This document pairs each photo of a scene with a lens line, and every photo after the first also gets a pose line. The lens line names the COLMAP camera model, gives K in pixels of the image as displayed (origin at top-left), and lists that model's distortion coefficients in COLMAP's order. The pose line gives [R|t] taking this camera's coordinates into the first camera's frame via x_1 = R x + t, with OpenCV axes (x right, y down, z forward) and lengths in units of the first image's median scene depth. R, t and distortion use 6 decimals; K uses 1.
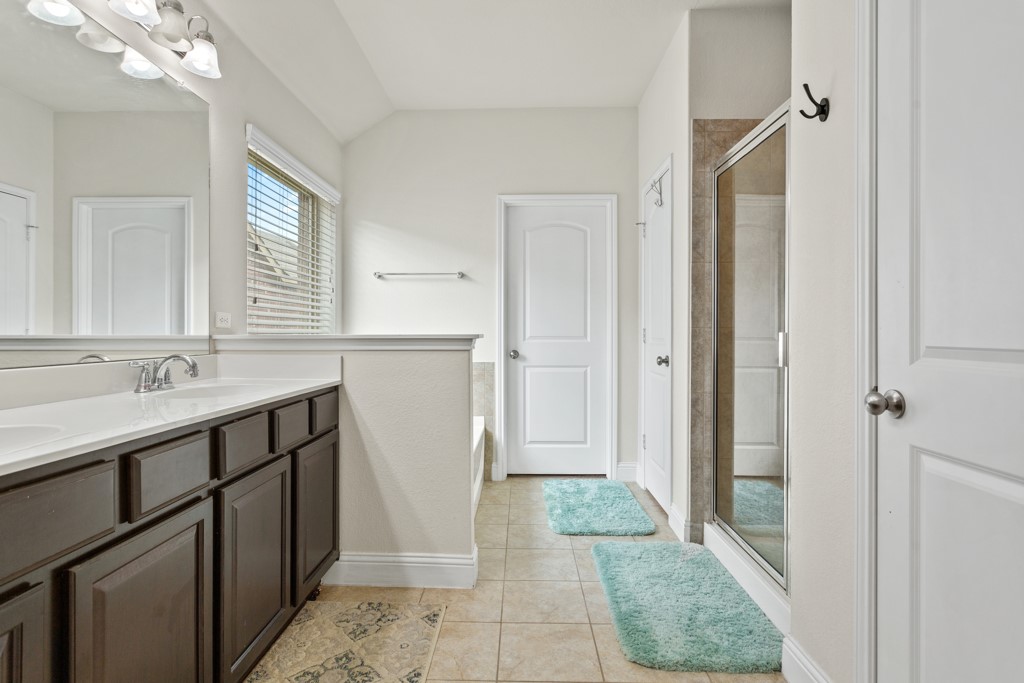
lens RADIAL K [[507.0, 0, 508.0], [0, 507.0, 336.6], [0, 0, 1]] dist [-0.006264, 0.003817]
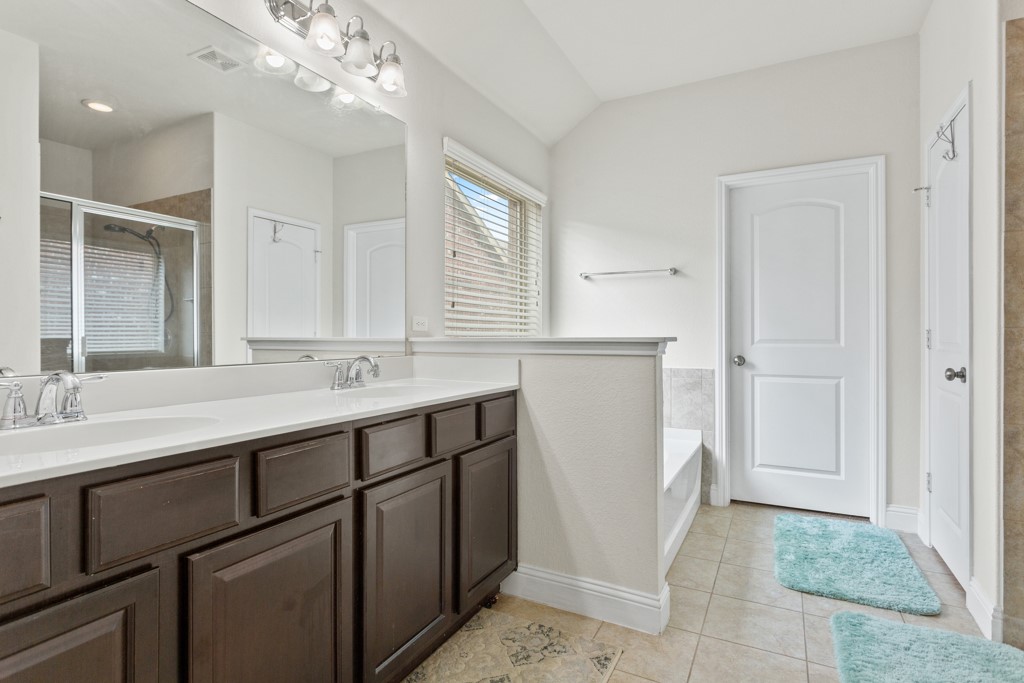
lens RADIAL K [[507.0, 0, 514.4], [0, 507.0, 336.1], [0, 0, 1]] dist [-0.006264, 0.003817]
pose [[0.899825, -0.000057, -0.436251, 0.067198], [-0.002649, 0.999981, -0.005593, -0.000753], [0.436243, 0.006188, 0.899808, 0.101697]]
